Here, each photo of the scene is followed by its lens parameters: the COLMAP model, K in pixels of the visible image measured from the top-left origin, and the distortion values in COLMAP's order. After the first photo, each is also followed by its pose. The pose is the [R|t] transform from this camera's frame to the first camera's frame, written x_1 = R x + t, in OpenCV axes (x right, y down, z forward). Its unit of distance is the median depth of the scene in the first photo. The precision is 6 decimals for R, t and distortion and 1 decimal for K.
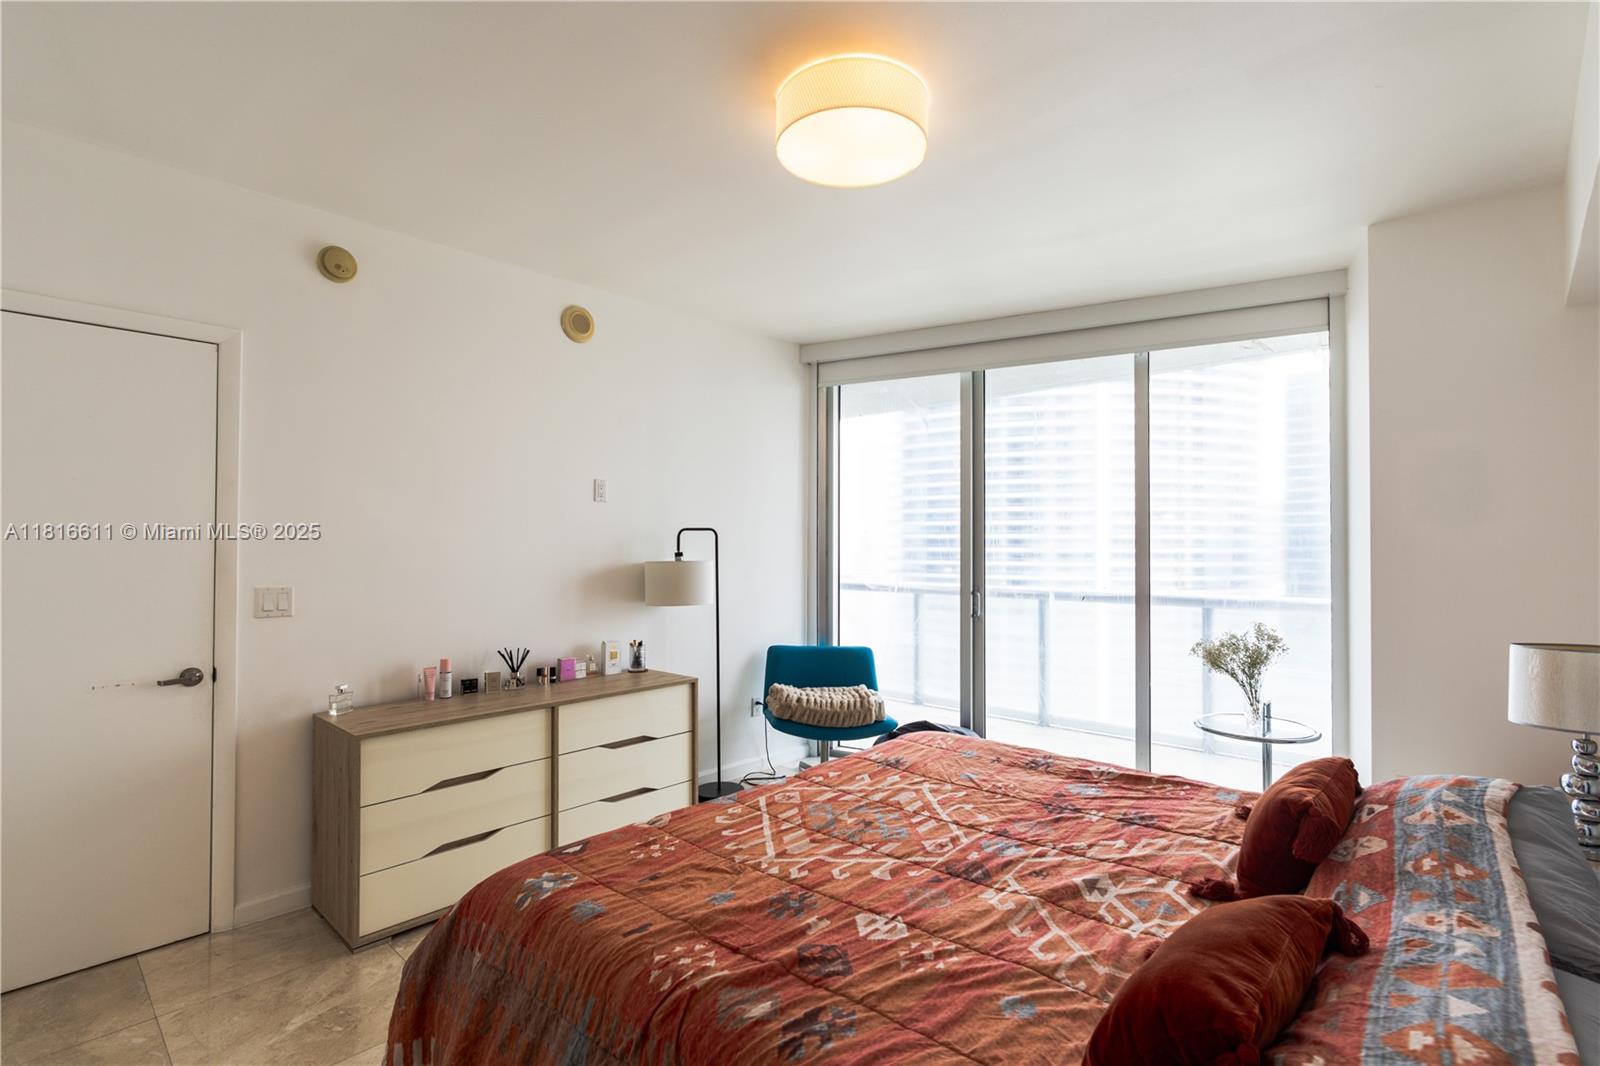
lens RADIAL K [[752.2, 0, 800.0], [0, 752.2, 533.0], [0, 0, 1]] dist [-0.003103, -0.000082]
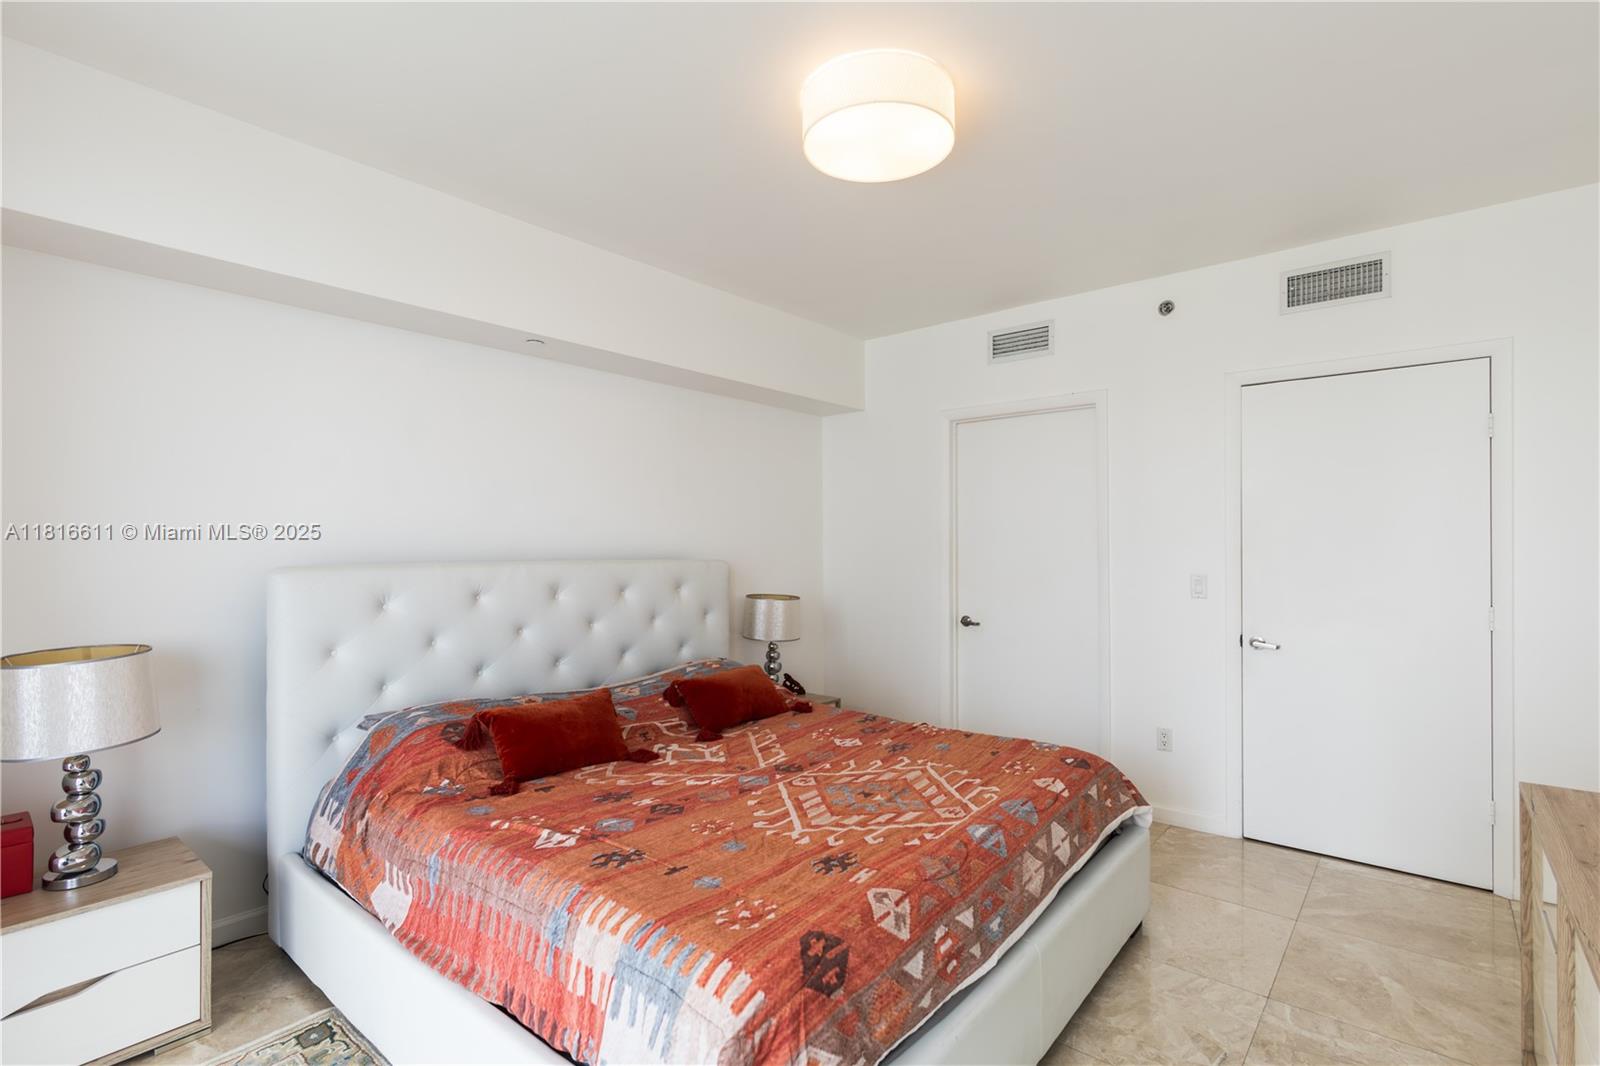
lens RADIAL K [[752.2, 0, 800.0], [0, 752.2, 533.0], [0, 0, 1]] dist [-0.003103, -0.000082]
pose [[-0.998680, -0.000514, -0.051363, 0.197590], [0.001274, 0.999395, -0.034770, 0.036338], [0.051350, -0.034789, -0.998075, 1.756443]]
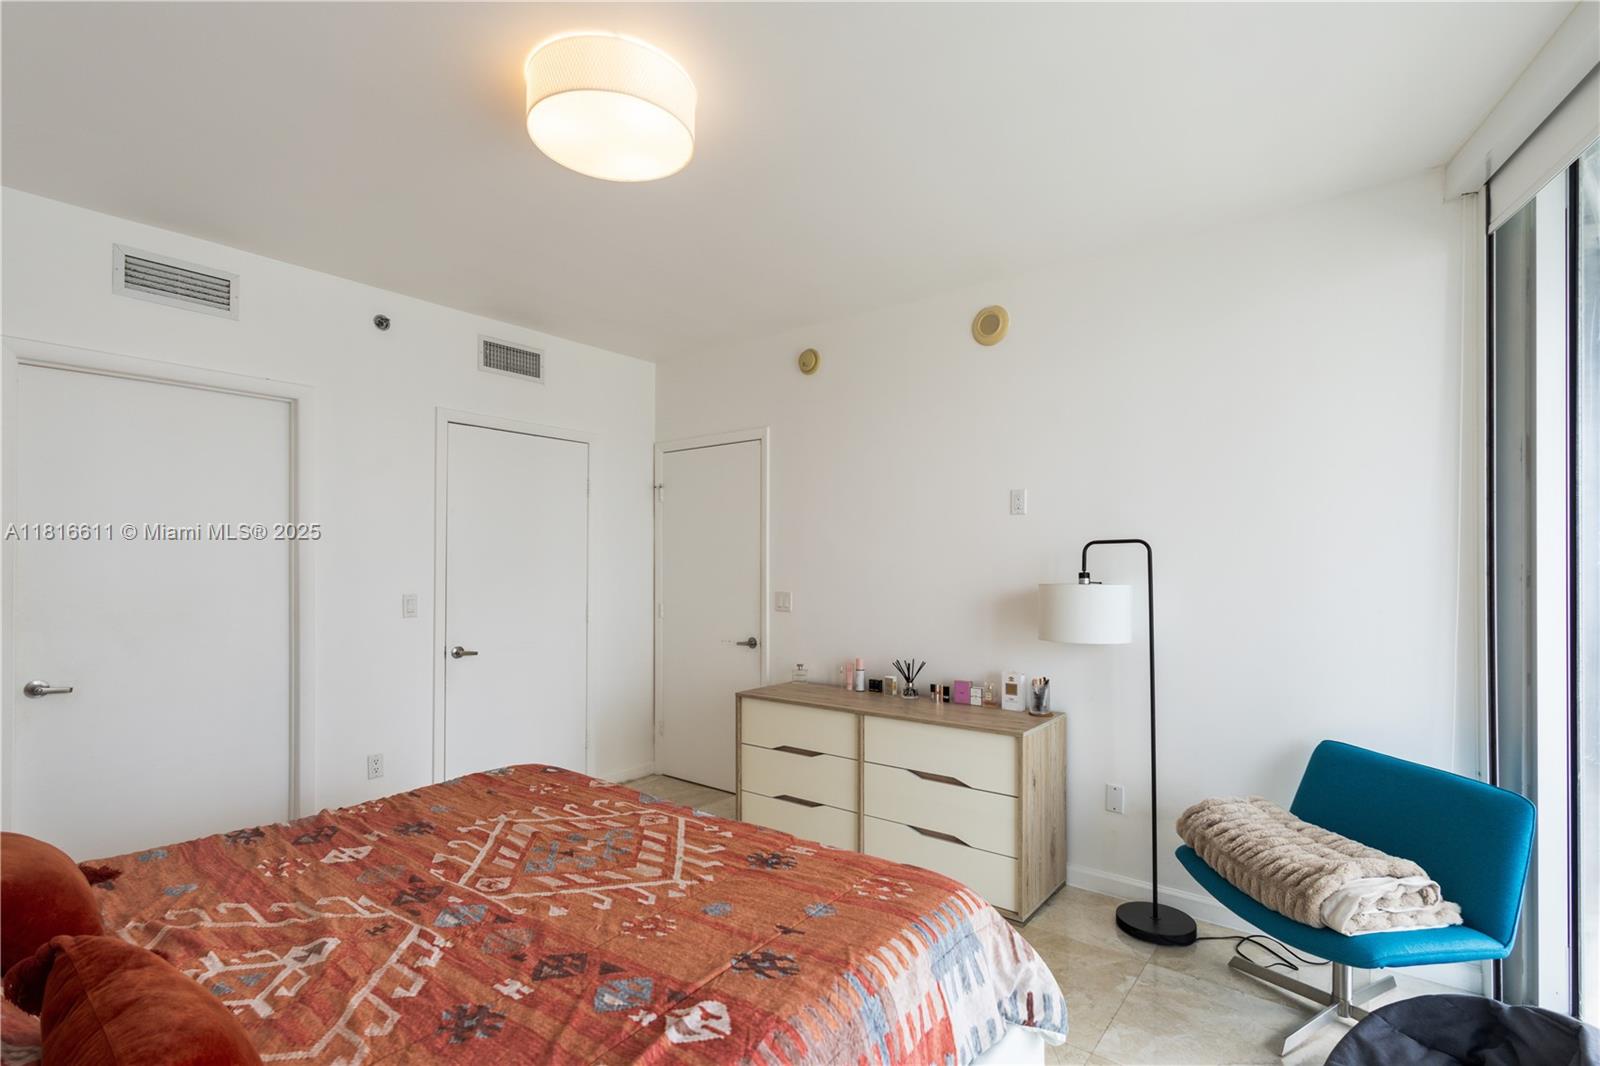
lens RADIAL K [[747.6, 0, 812.5], [0, 747.6, 563.4], [0, 0, 1]] dist [-0.004831, -0.000365]
pose [[0.089661, -0.001260, -0.995972, 0.889716], [0.016759, 0.999860, 0.000244, 0.017717], [0.995831, -0.016713, 0.089670, 1.025353]]
